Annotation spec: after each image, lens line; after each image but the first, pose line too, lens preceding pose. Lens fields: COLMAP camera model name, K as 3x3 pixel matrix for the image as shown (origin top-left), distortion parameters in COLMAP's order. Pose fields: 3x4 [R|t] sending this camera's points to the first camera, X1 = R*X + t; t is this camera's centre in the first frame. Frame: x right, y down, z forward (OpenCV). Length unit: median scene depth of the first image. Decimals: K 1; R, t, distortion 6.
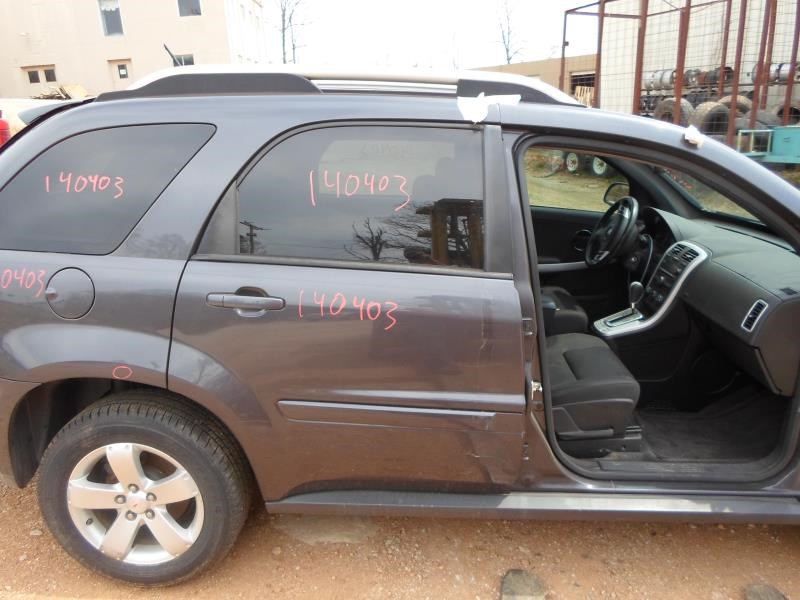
lens RADIAL K [[586.8, 0, 400.0], [0, 586.8, 300.0], [0, 0, 1]] dist [-0.023576, -0.001802]
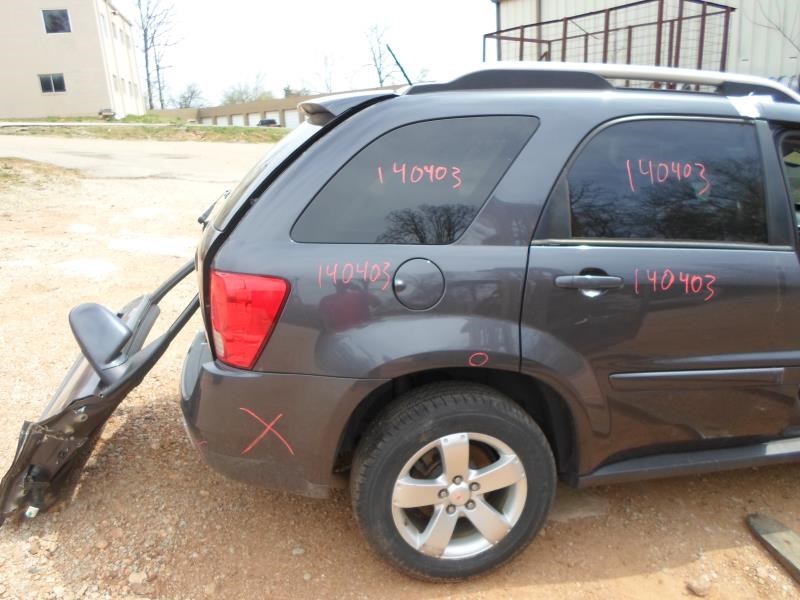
lens RADIAL K [[587.4, 0, 400.0], [0, 587.4, 300.0], [0, 0, 1]] dist [-0.035972, -0.000266]
pose [[0.978266, -0.060353, 0.198378, -0.776997], [0.066883, 0.997412, -0.026381, 0.038817], [-0.196273, 0.039076, 0.979770, 0.030598]]
